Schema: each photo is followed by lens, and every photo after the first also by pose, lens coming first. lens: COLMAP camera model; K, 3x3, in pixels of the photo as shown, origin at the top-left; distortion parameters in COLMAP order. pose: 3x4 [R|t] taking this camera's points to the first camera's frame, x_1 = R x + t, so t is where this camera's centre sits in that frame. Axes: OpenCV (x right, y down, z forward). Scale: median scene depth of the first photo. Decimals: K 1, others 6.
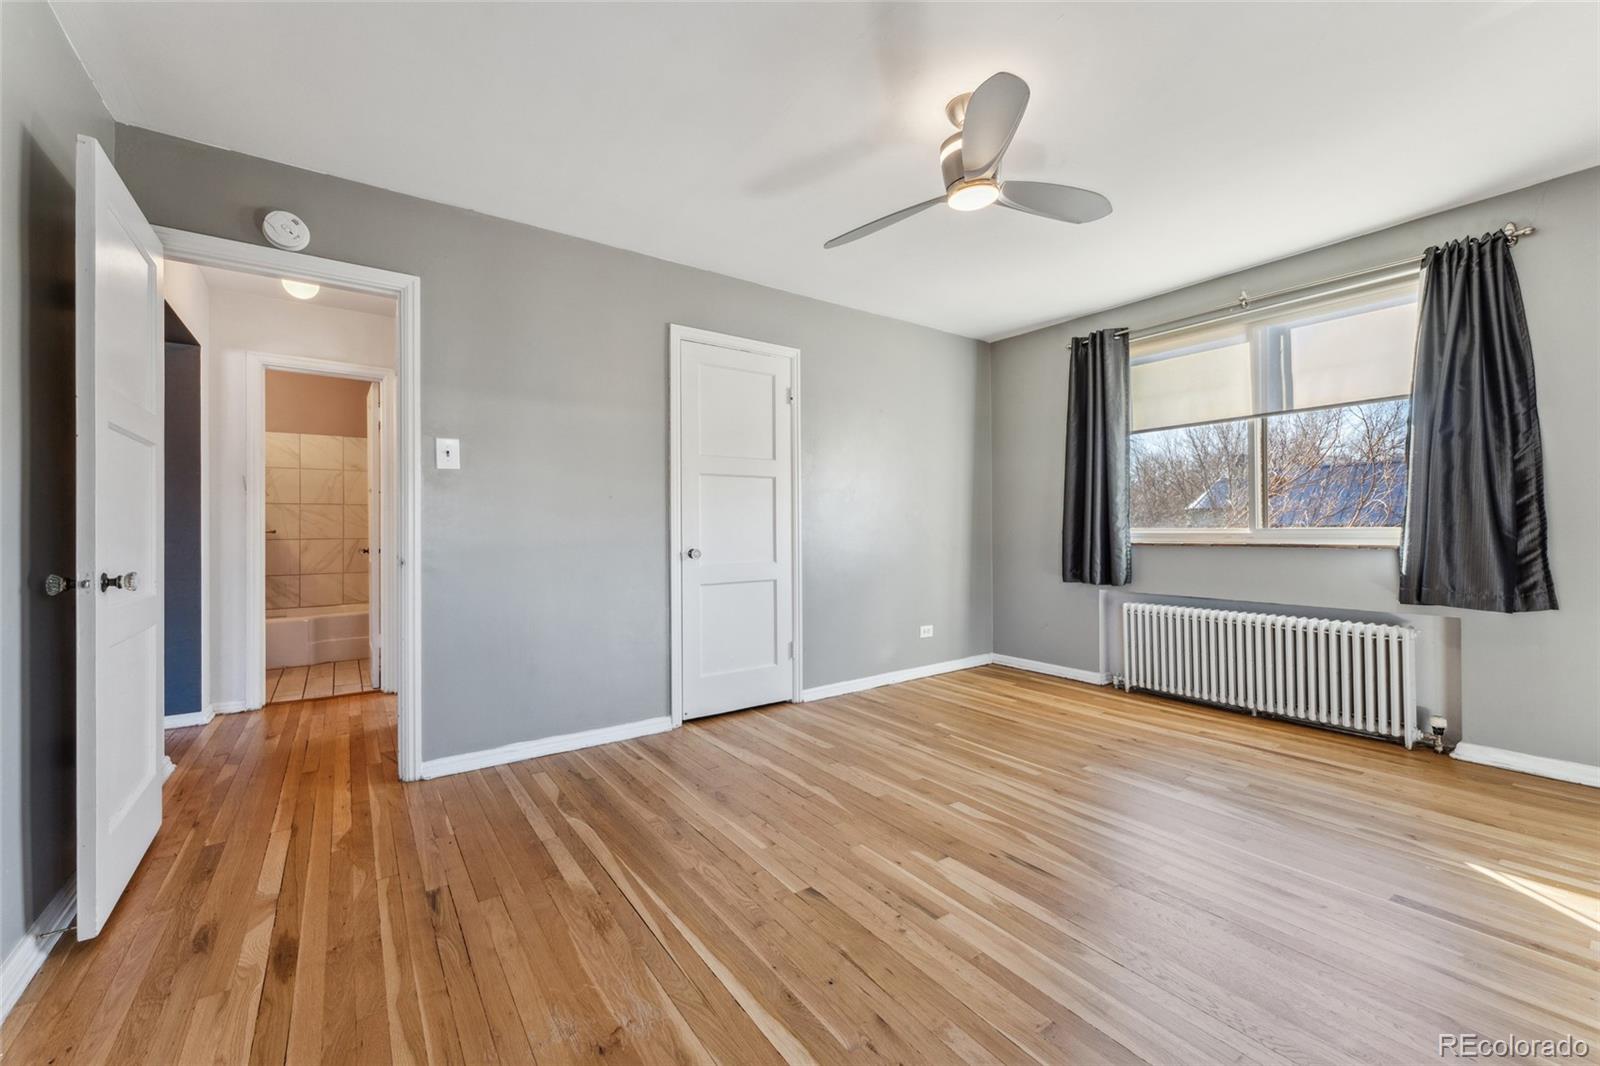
lens RADIAL K [[686.1, 0, 819.3], [0, 686.1, 519.0], [0, 0, 1]] dist [-0.001537, -0.000291]
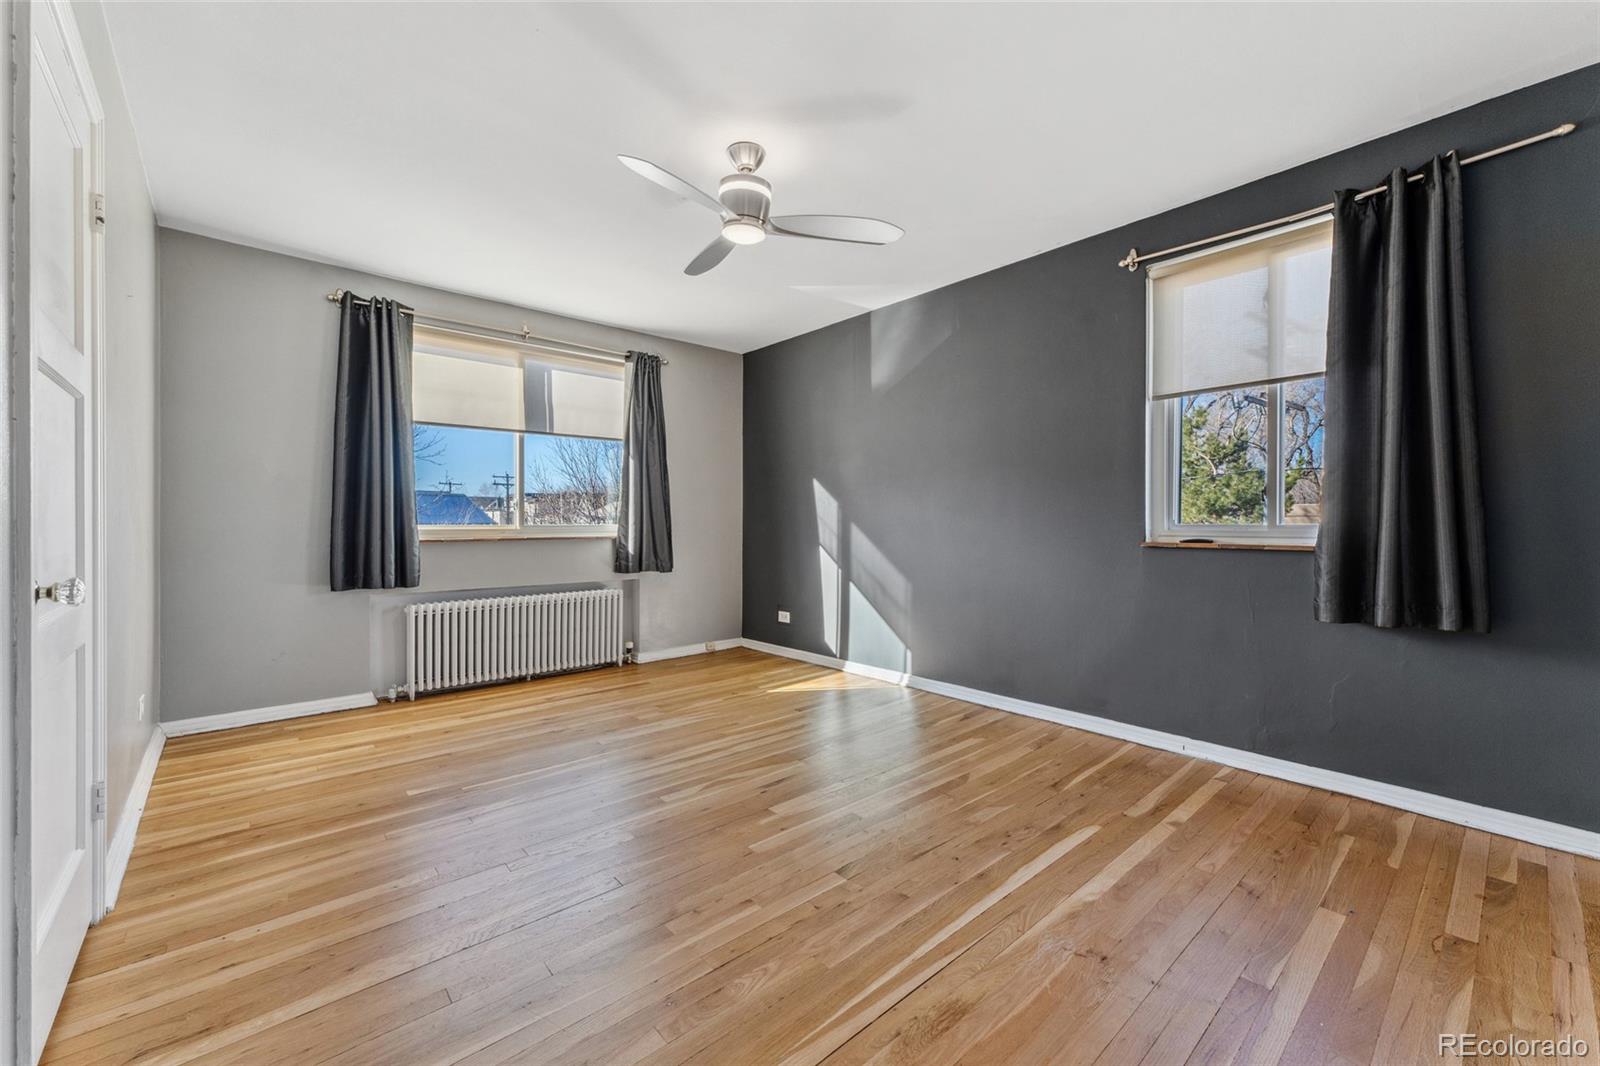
lens RADIAL K [[643.7, 0, 793.1], [0, 643.7, 525.5], [0, 0, 1]] dist [0.000773, 0.000016]
pose [[-0.123647, 0.001646, 0.992325, -0.587557], [-0.012515, 0.999917, -0.003218, 0.013152], [-0.992247, -0.012817, -0.123616, 0.724465]]
